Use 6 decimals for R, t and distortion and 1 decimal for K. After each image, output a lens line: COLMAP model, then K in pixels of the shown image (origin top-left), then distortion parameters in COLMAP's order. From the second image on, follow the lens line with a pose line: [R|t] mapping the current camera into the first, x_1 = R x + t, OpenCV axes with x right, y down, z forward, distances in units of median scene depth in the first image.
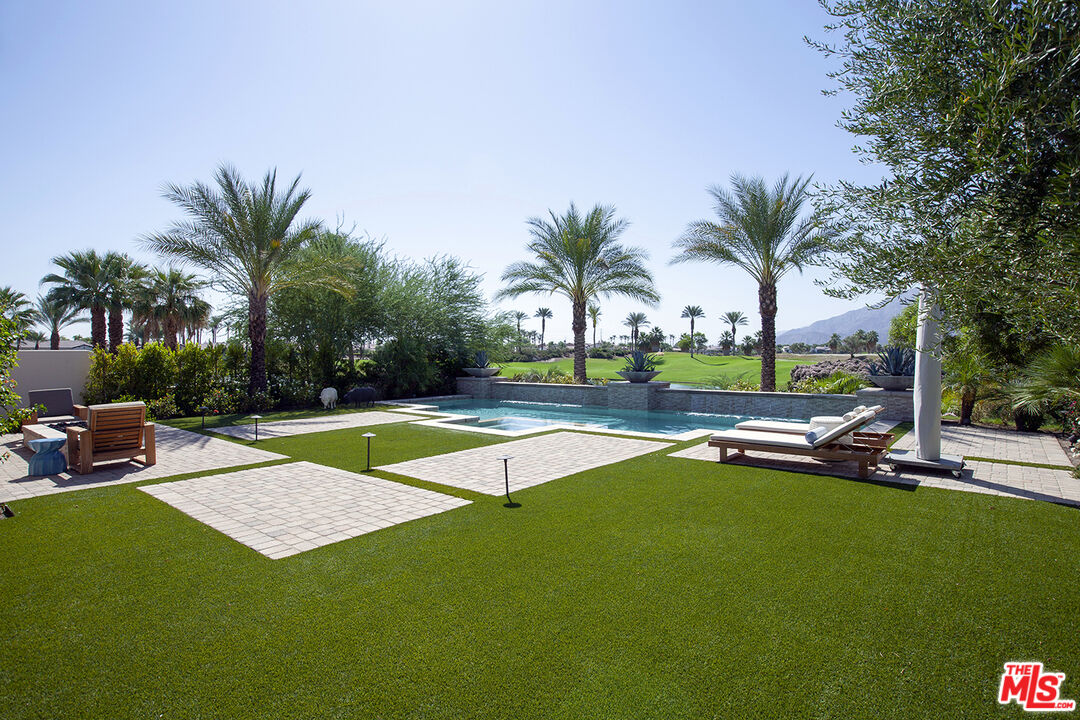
lens RADIAL K [[573.5, 0, 540.4], [0, 573.5, 365.9], [0, 0, 1]] dist [-0.053254, 0.031783]
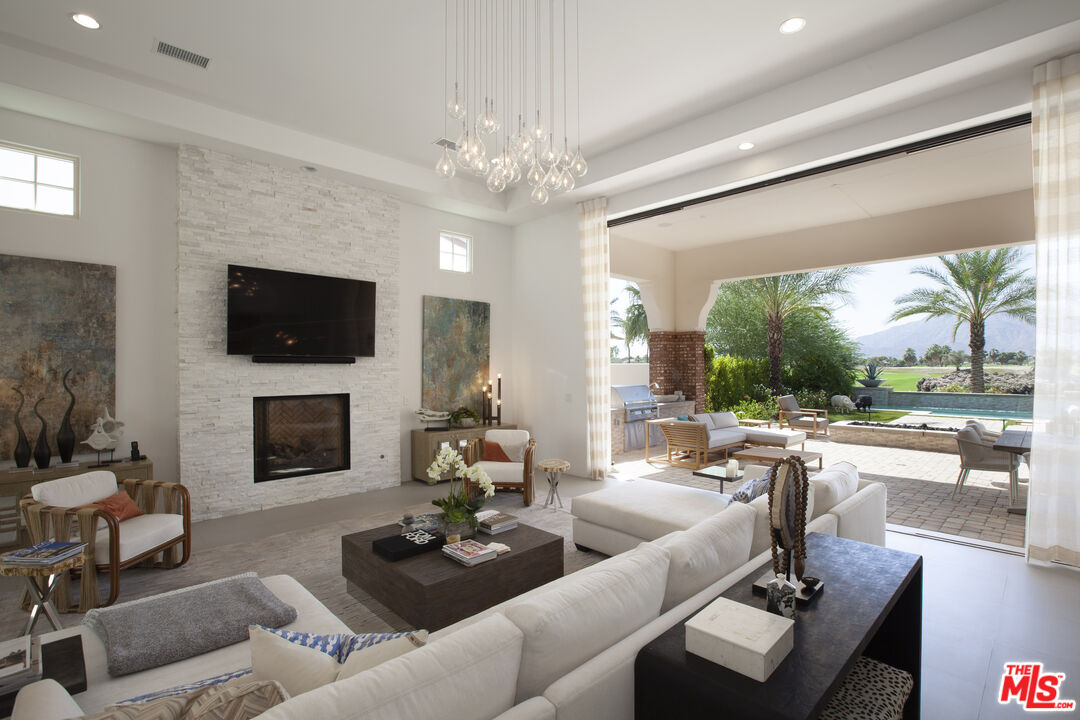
lens RADIAL K [[504.8, 0, 546.7], [0, 504.8, 363.0], [0, 0, 1]] dist [-0.054984, 0.021967]
pose [[0.994264, 0.001859, -0.106941, -0.422081], [-0.004751, 0.999630, -0.026795, 0.000641], [0.106852, 0.027149, 0.993904, -0.047989]]
